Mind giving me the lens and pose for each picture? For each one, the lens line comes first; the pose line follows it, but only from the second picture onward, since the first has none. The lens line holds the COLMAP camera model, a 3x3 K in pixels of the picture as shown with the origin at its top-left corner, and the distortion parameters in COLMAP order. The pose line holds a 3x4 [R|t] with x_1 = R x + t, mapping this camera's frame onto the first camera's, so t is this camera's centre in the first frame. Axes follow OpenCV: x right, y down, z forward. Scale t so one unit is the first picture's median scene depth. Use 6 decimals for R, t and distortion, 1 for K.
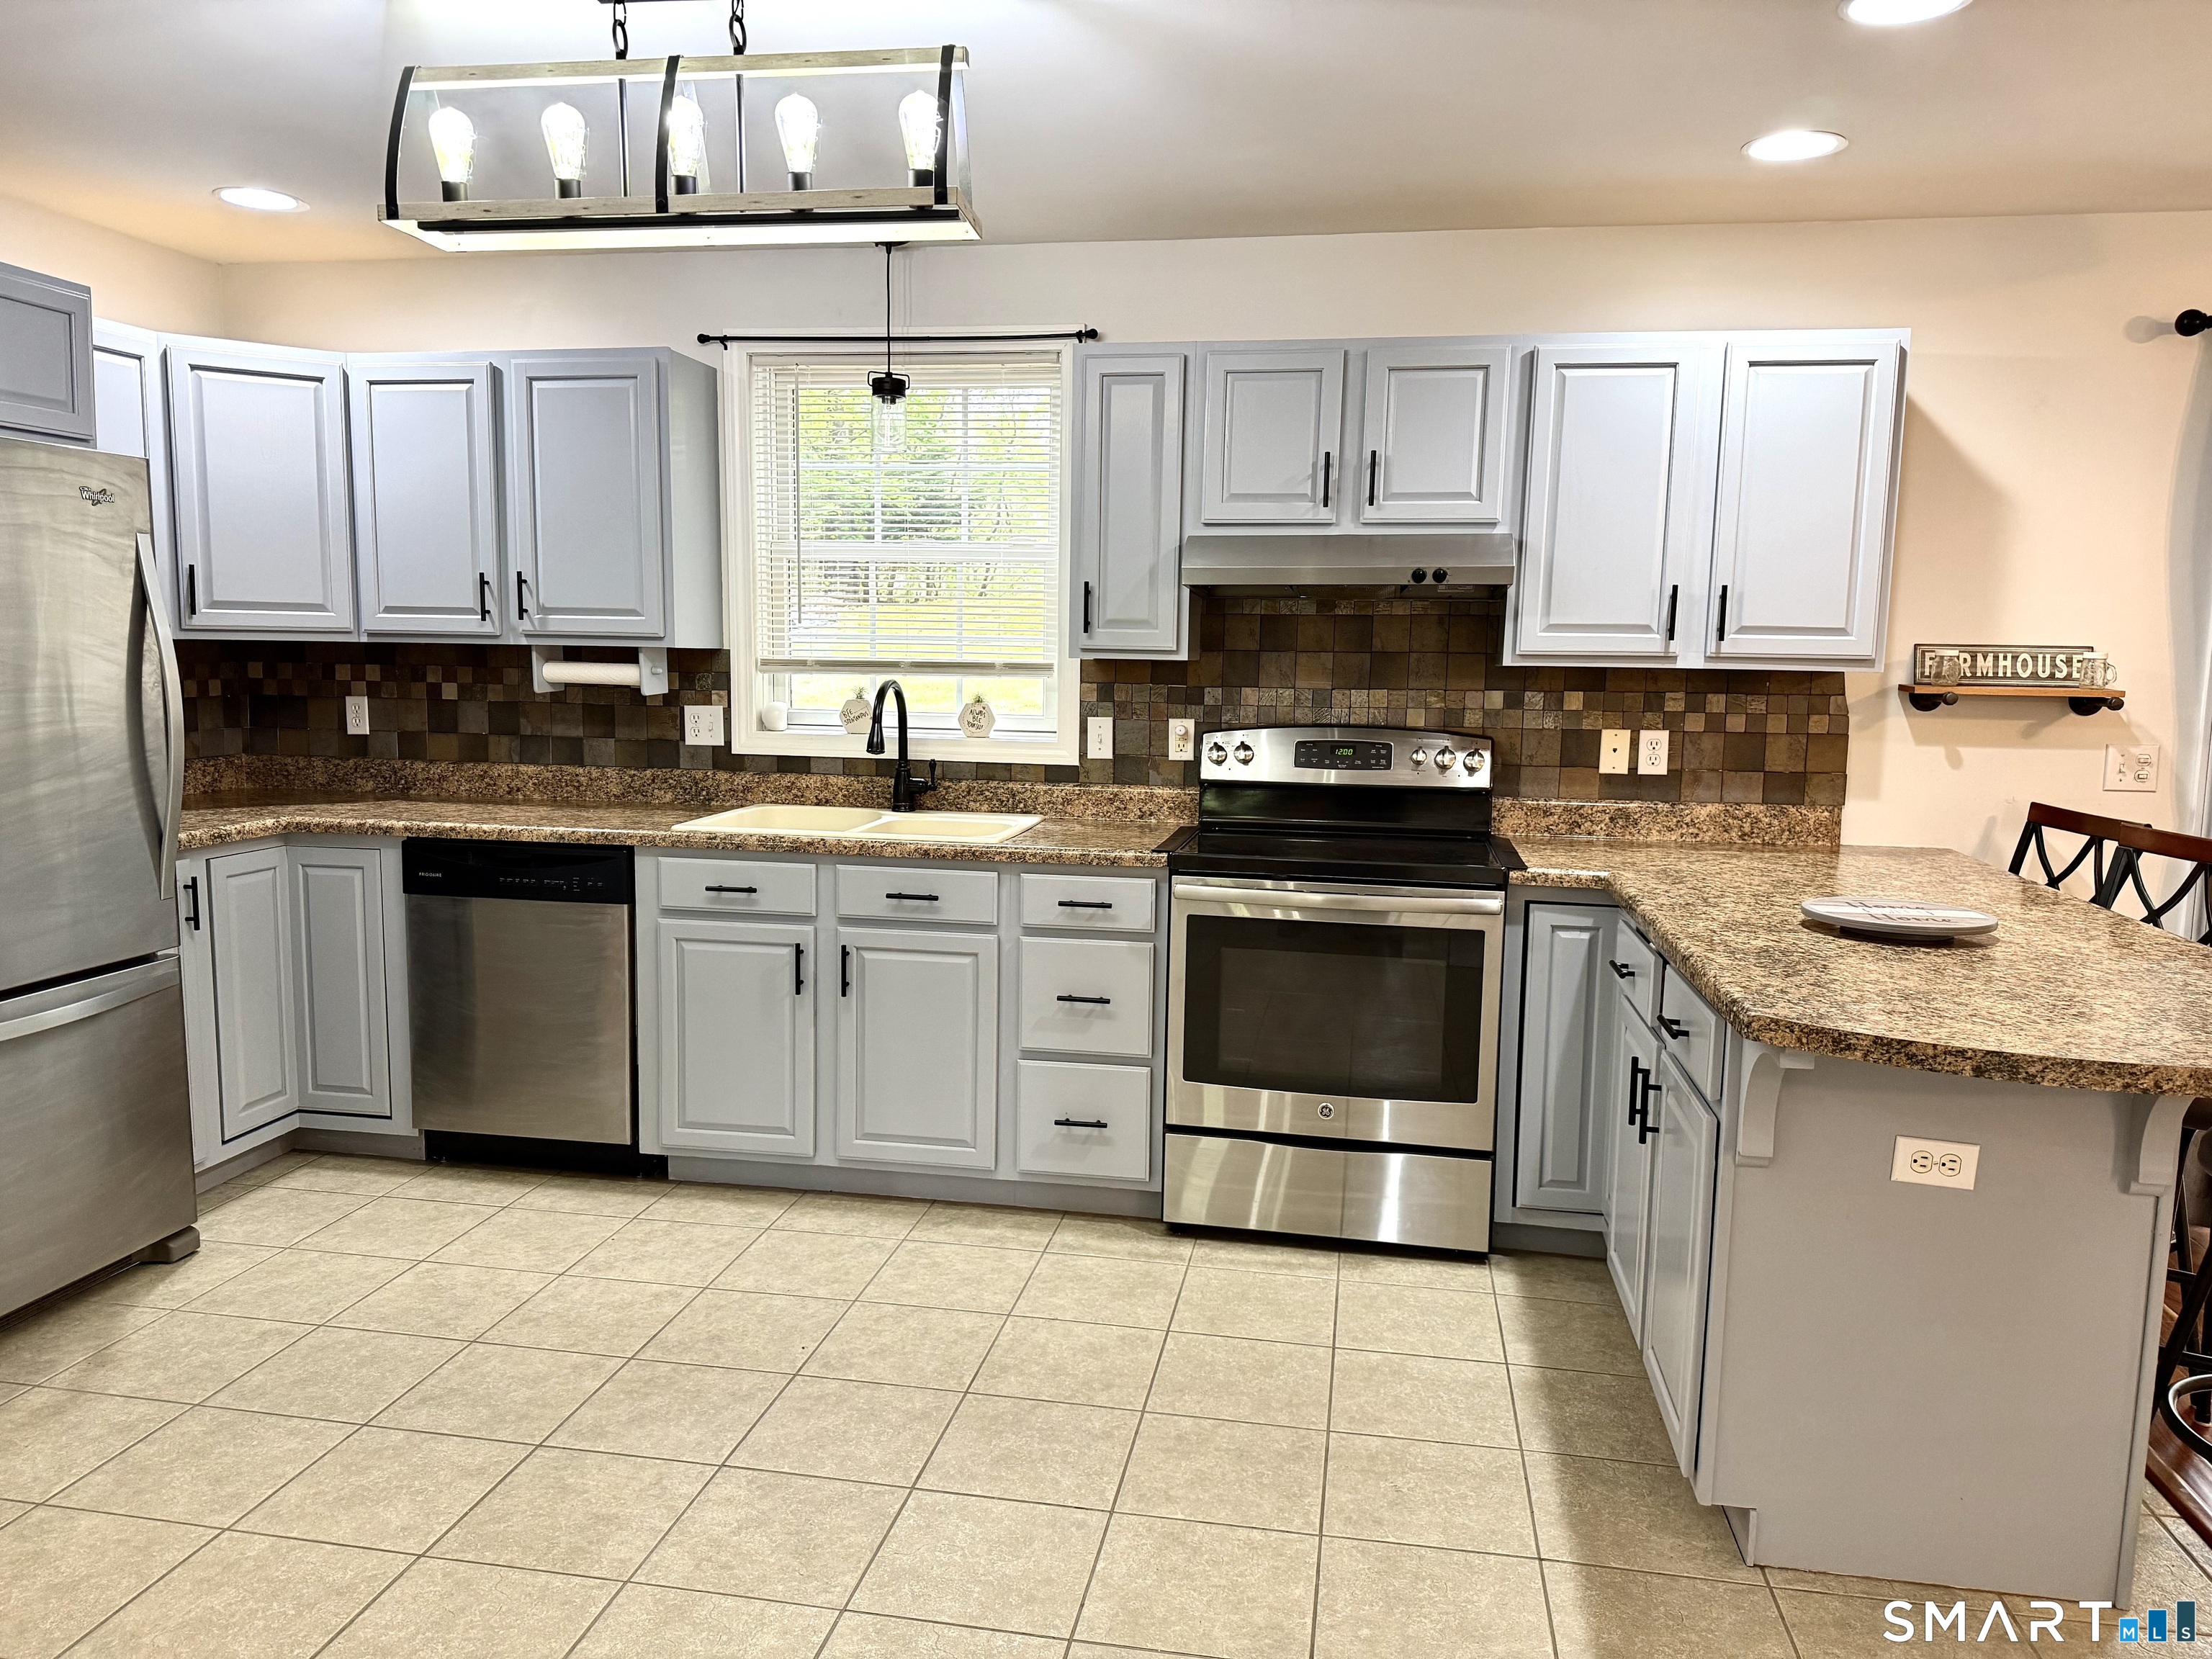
lens RADIAL K [[1543.7, 0, 1106.0], [0, 1543.7, 829.5], [0, 0, 1]] dist [0.126342, -0.204078]
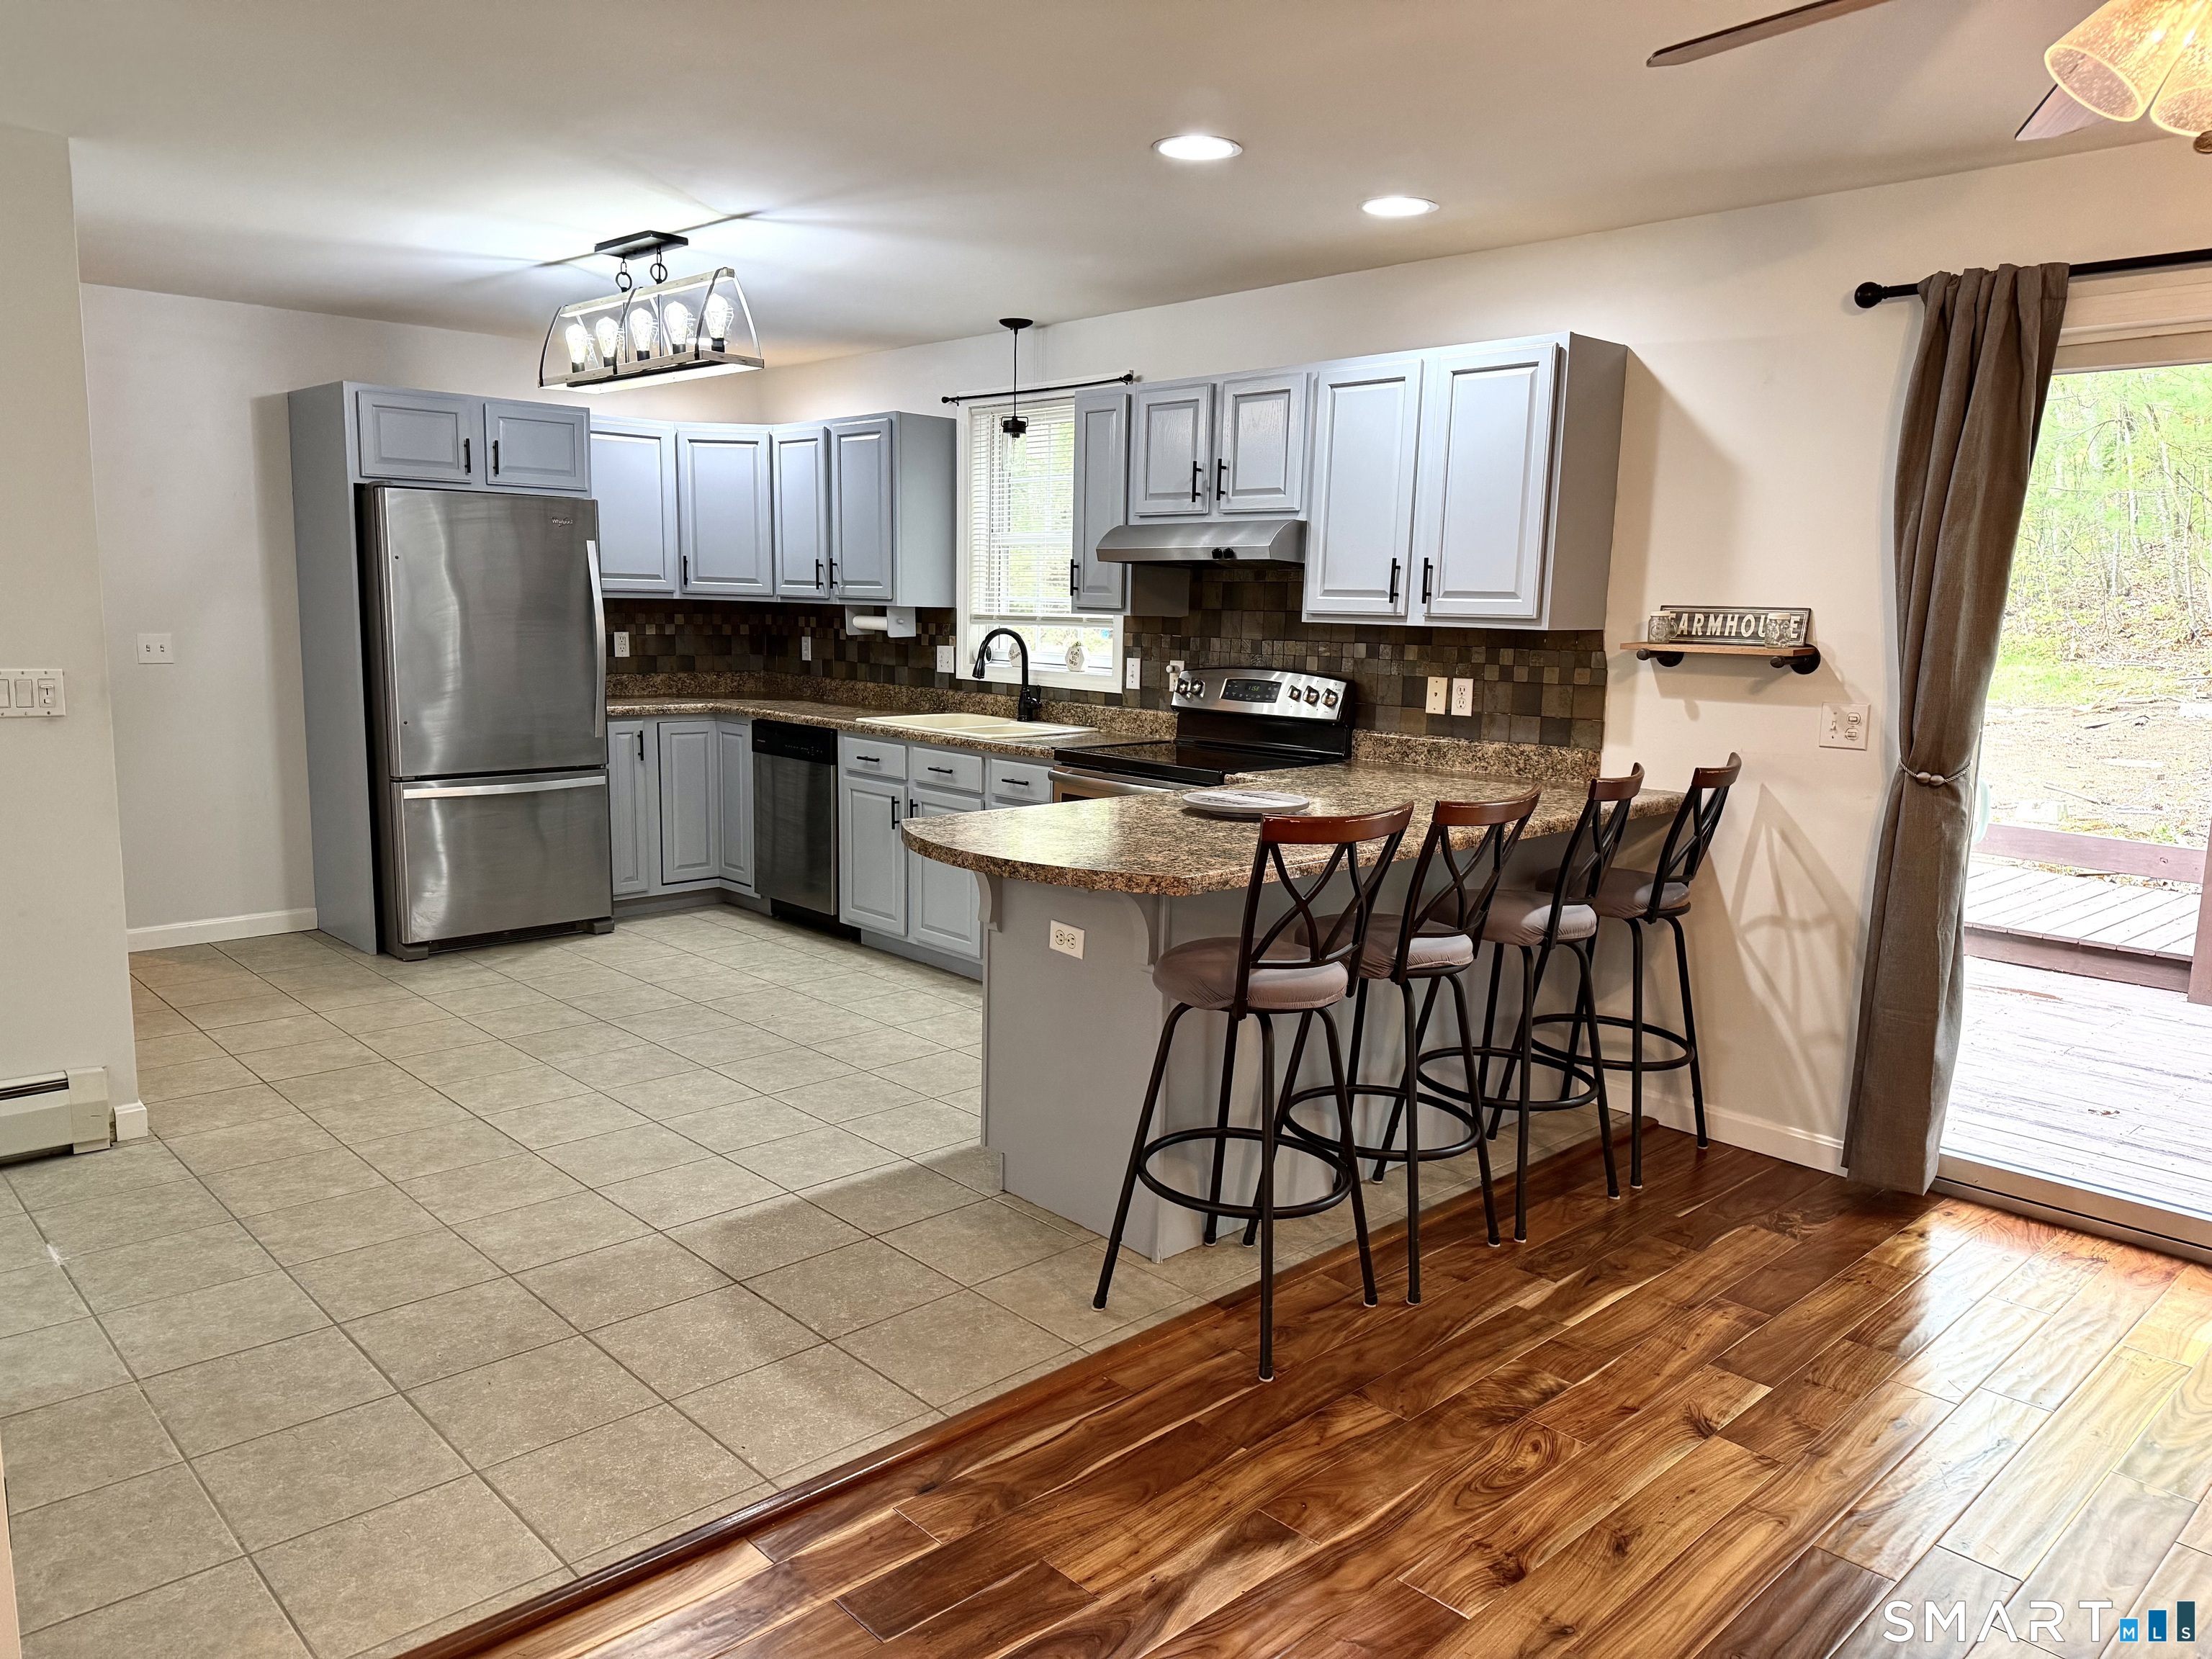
lens RADIAL K [[1543.7, 0, 1106.0], [0, 1543.7, 829.5], [0, 0, 1]] dist [0.126342, -0.204078]
pose [[0.802407, 0.089255, -0.590065, 0.842502], [-0.077722, 0.995961, 0.044961, 0.019395], [0.591695, 0.009784, 0.806103, -0.117486]]
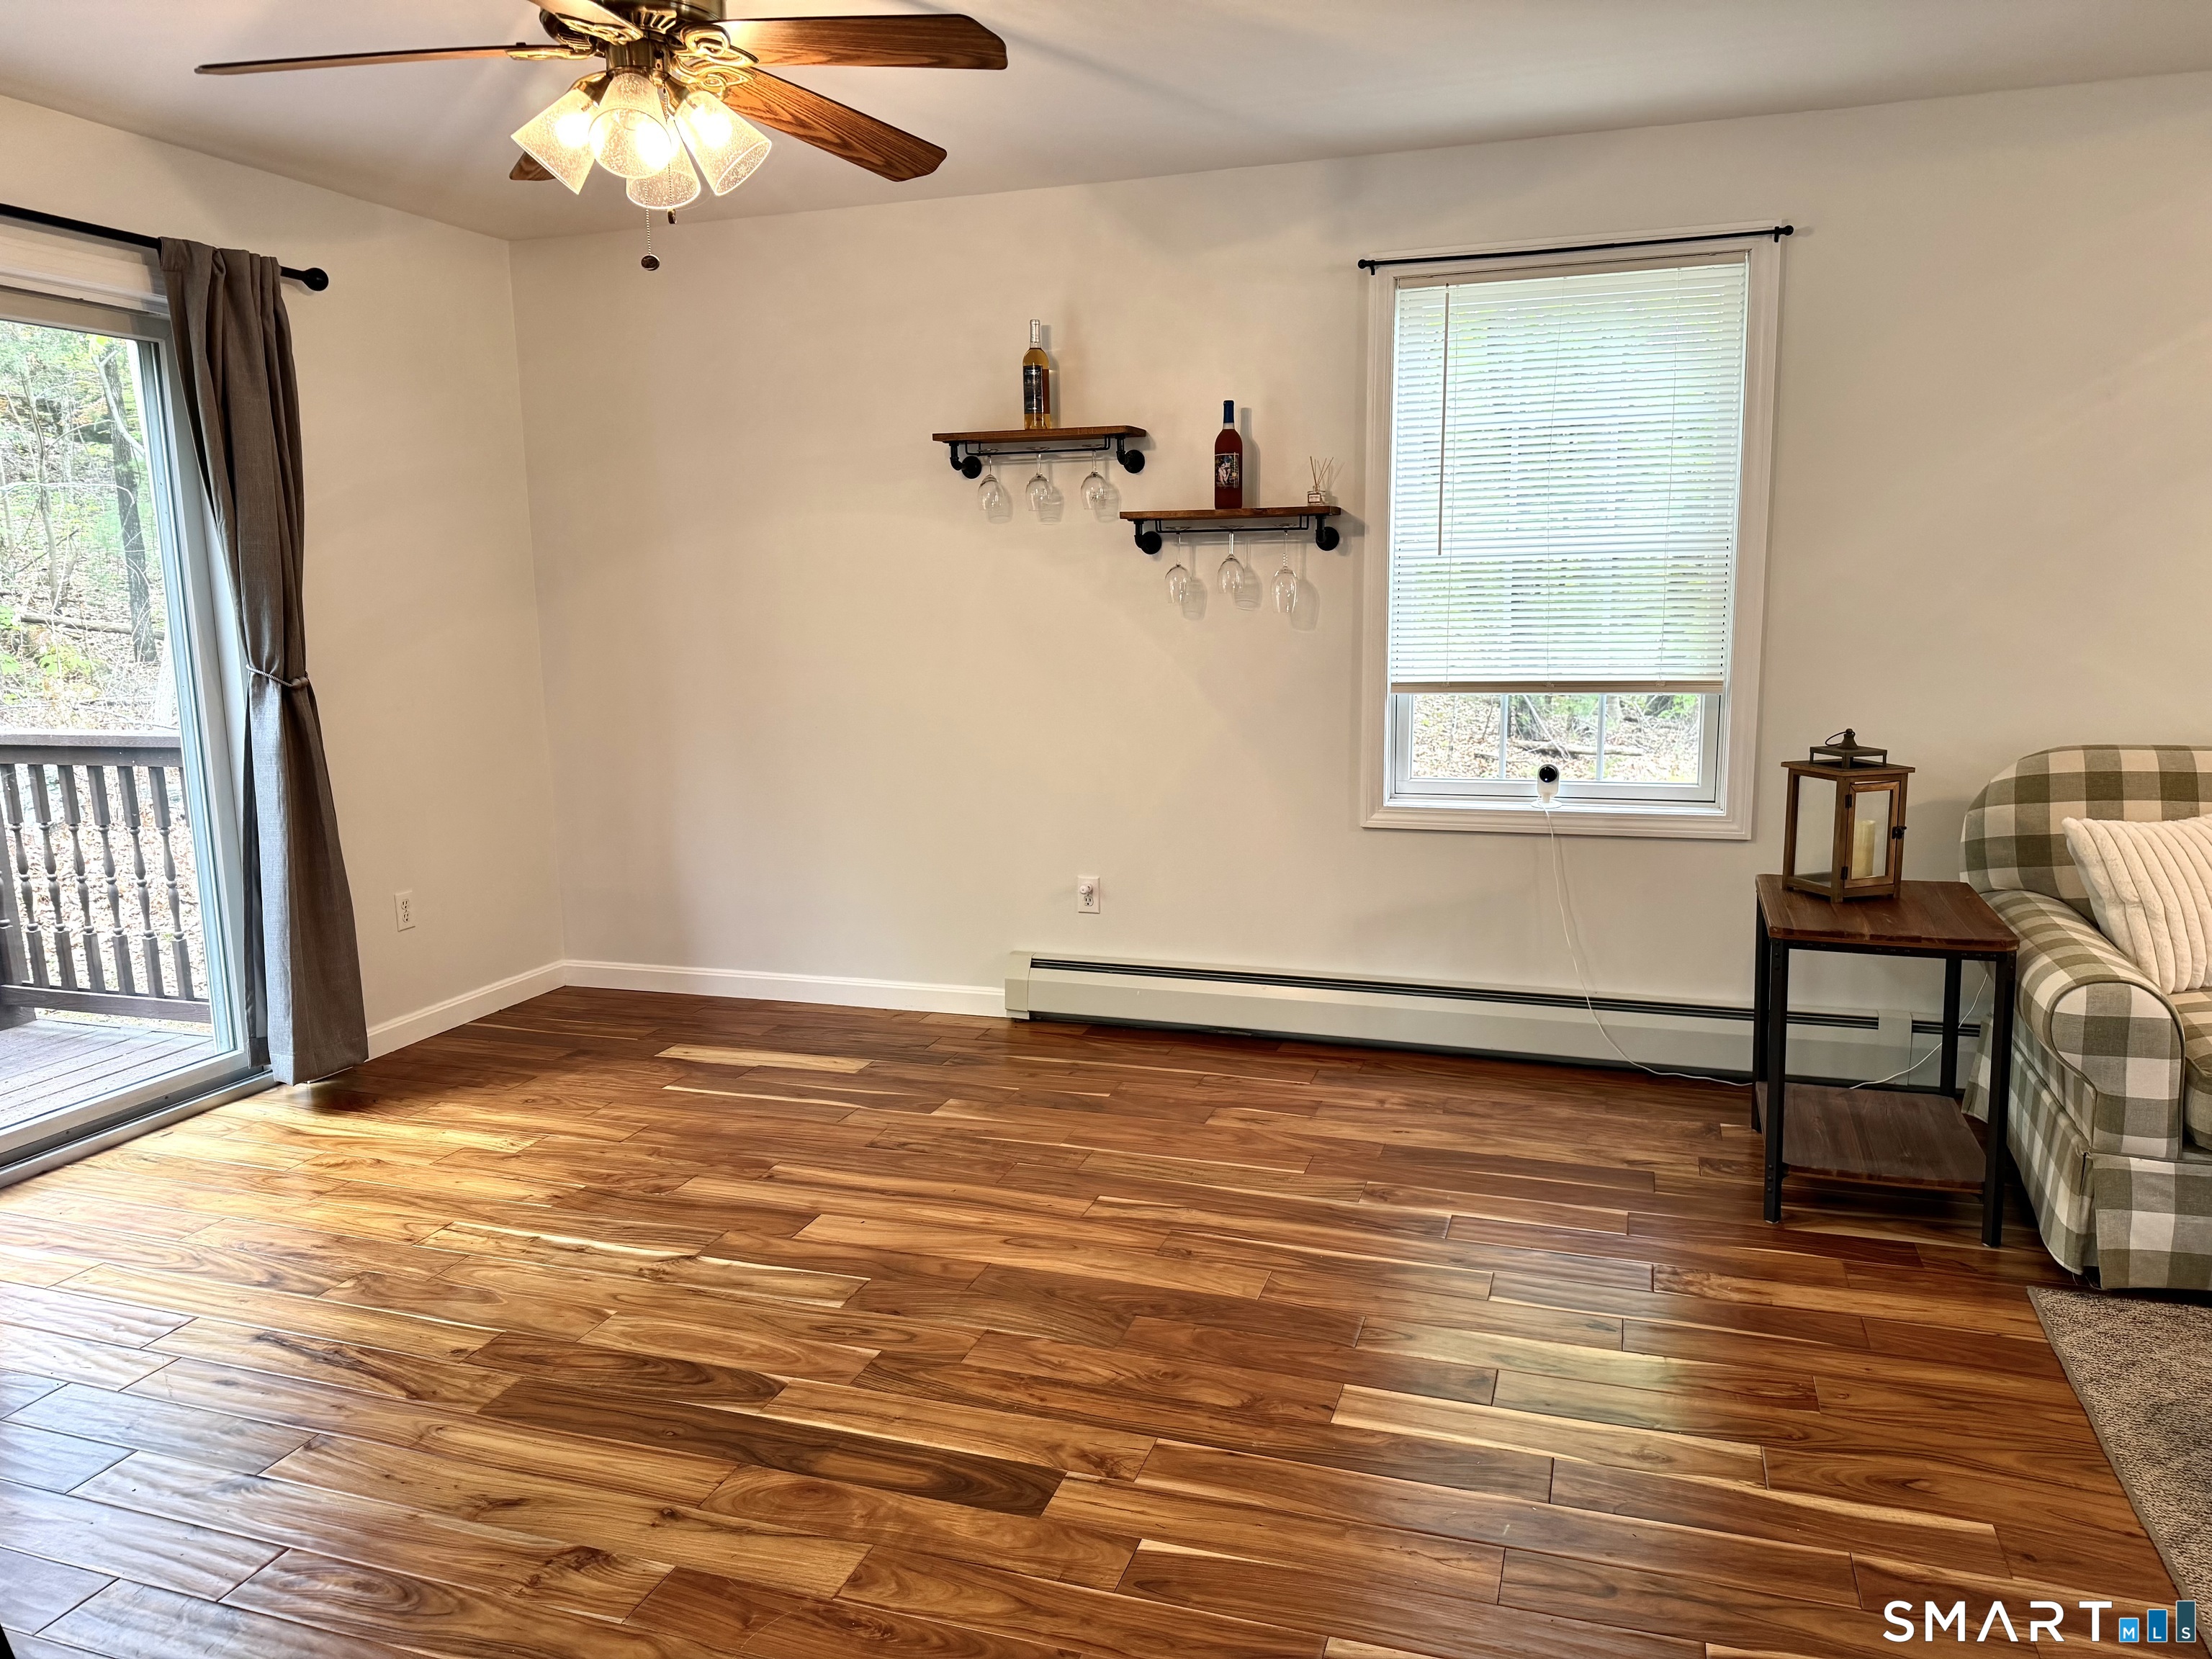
lens RADIAL K [[1549.2, 0, 1098.1], [0, 1549.2, 823.0], [0, 0, 1]] dist [0.145321, -0.204677]
pose [[0.154514, -0.177552, 0.971906, 0.160606], [0.138730, 0.977872, 0.156586, -0.006136], [-0.978202, 0.110638, 0.175727, 0.145606]]
